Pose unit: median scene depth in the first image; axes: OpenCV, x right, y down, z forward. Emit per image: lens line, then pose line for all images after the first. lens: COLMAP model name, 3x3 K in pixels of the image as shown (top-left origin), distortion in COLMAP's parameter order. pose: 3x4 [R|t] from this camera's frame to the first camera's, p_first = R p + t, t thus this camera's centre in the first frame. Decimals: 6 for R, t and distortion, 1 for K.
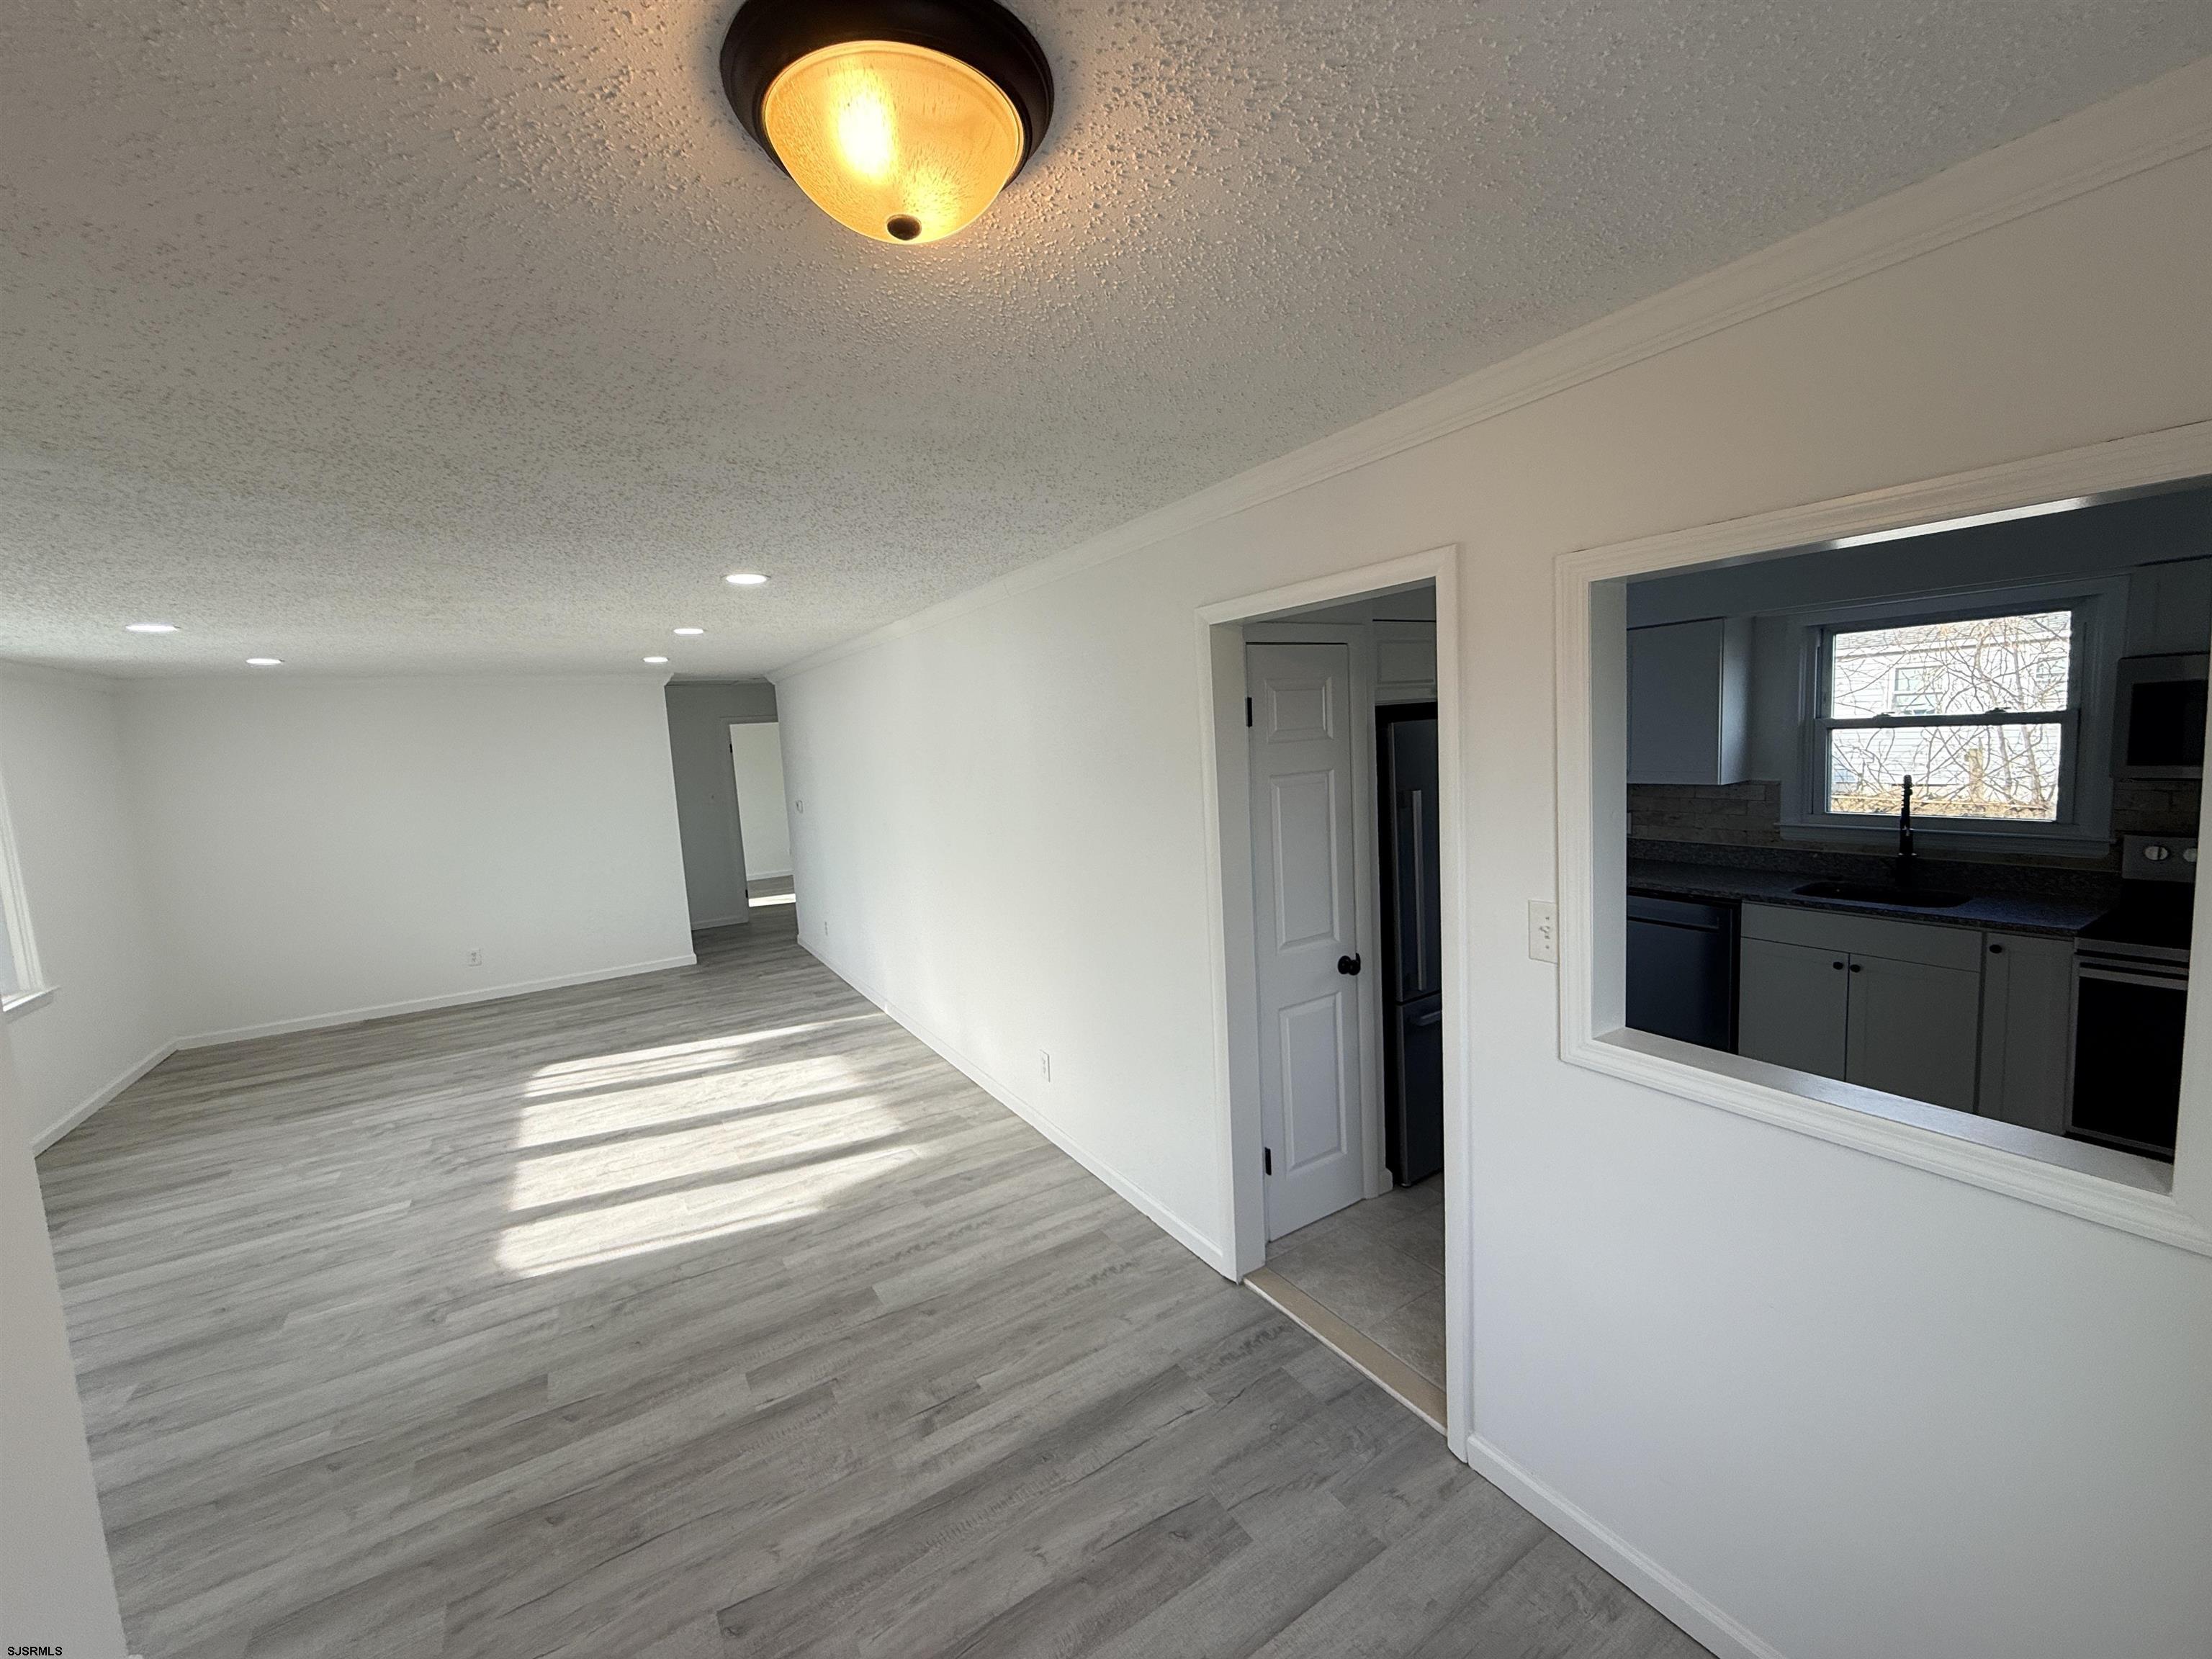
lens RADIAL K [[879.7, 0, 1106.0], [0, 879.7, 829.5], [0, 0, 1]] dist [0.001417, 0.000333]
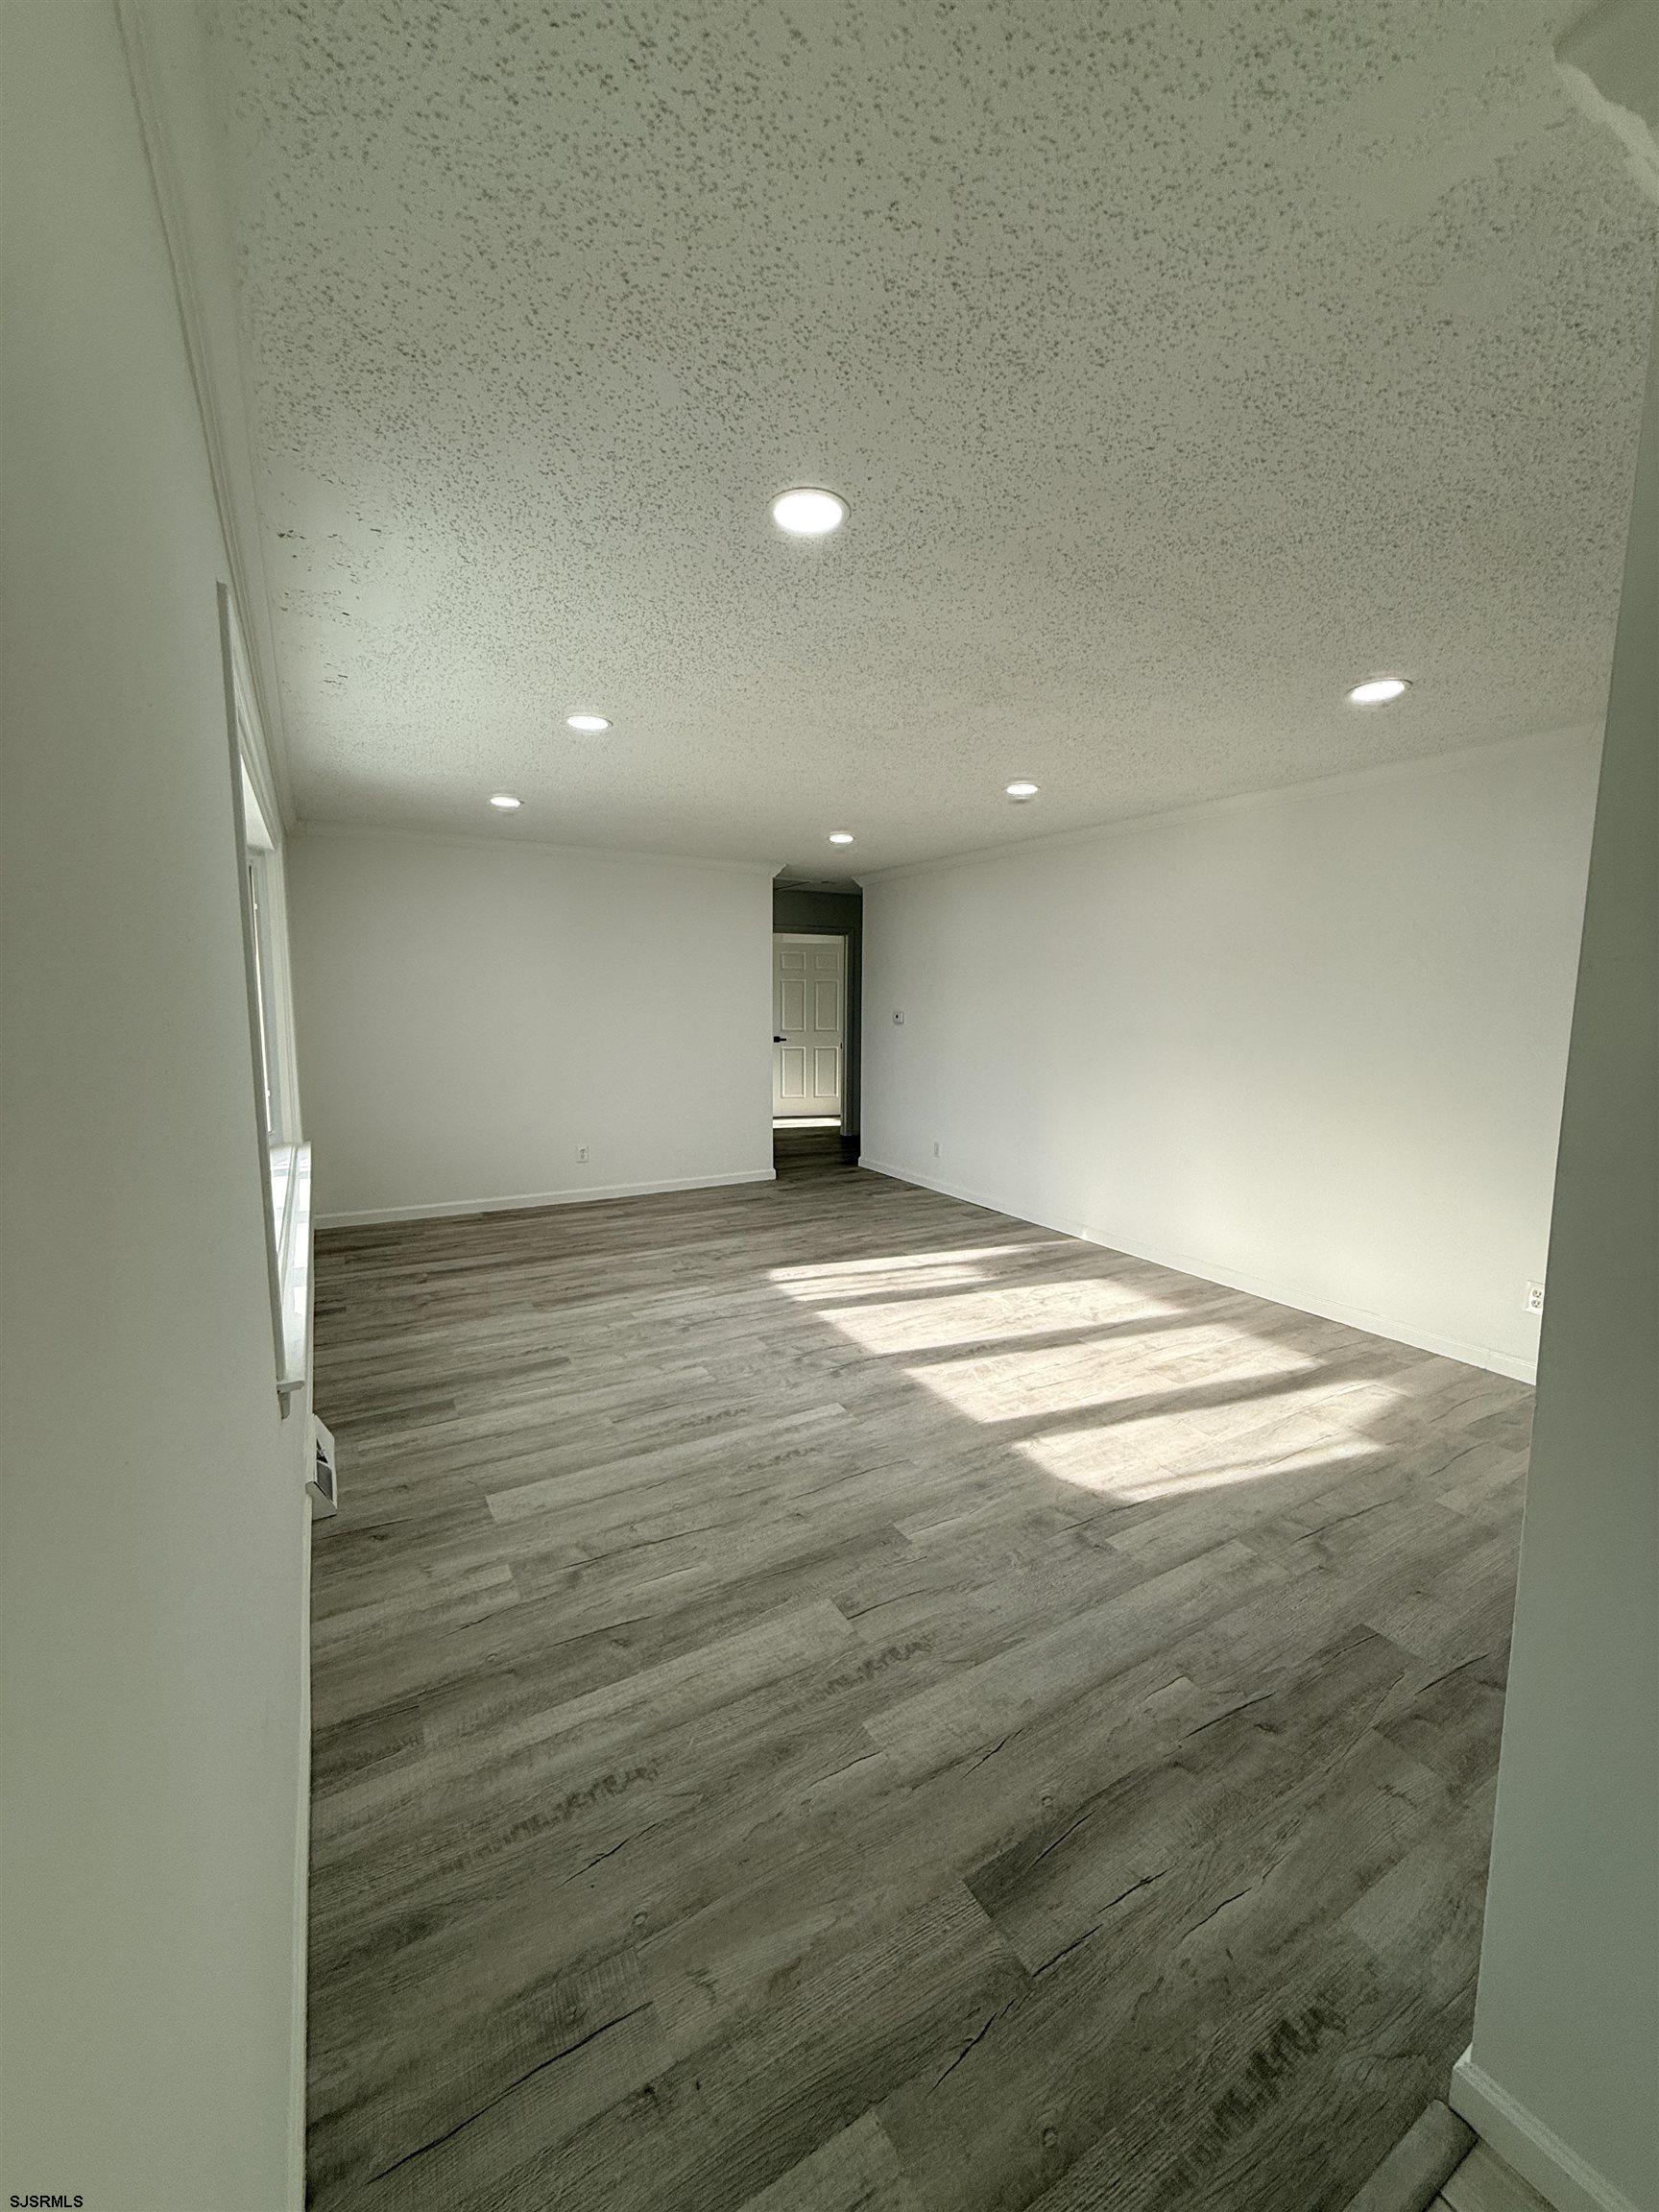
lens RADIAL K [[879.7, 0, 829.5], [0, 879.7, 1106.0], [0, 0, 1]] dist [0.001417, 0.000333]
pose [[0.997970, 0.063051, -0.008924, -0.647768], [-0.062943, 0.997946, 0.011915, 0.096831], [0.009657, -0.011329, 0.999889, 0.114798]]
